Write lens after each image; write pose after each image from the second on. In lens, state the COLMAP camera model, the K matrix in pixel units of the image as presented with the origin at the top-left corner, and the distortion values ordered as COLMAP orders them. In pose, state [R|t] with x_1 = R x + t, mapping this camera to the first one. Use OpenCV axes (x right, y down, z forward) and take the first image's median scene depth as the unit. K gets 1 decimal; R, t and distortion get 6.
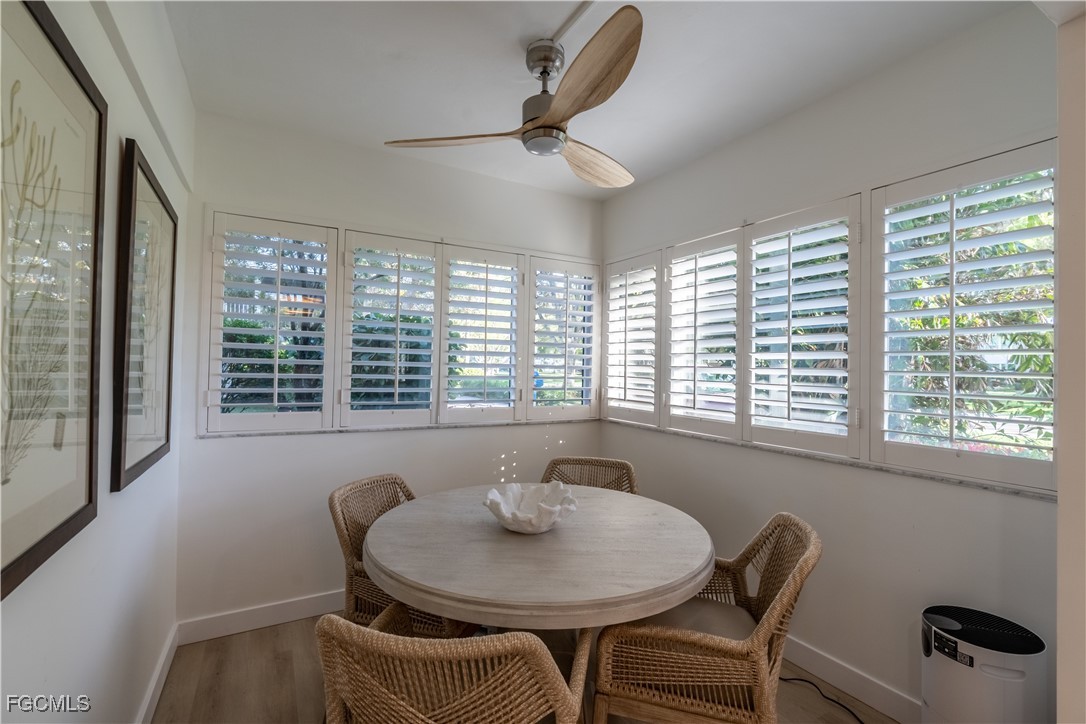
lens RADIAL K [[493.4, 0, 543.0], [0, 493.4, 362.0], [0, 0, 1]] dist [-0.004024, -0.000934]
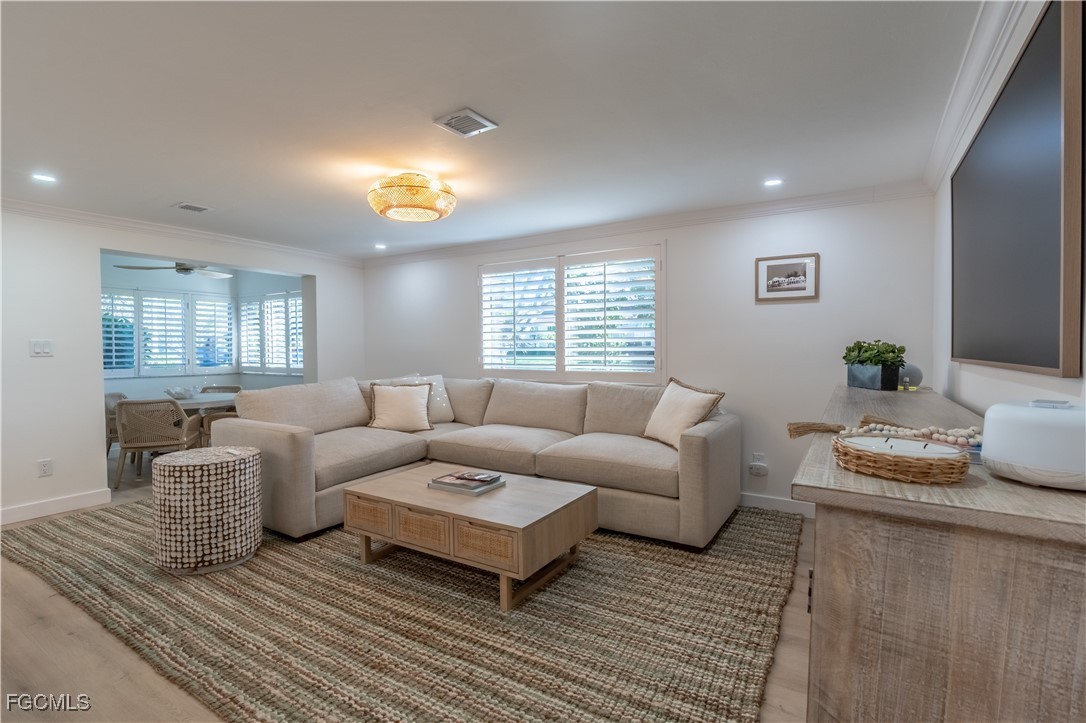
lens RADIAL K [[493.4, 0, 543.0], [0, 493.4, 361.5], [0, 0, 1]] dist [-0.004024, -0.000934]
pose [[0.861853, -0.032995, 0.506084, 0.204140], [0.007111, 0.998570, 0.052994, -0.033258], [-0.507109, -0.042074, 0.860854, -1.611075]]
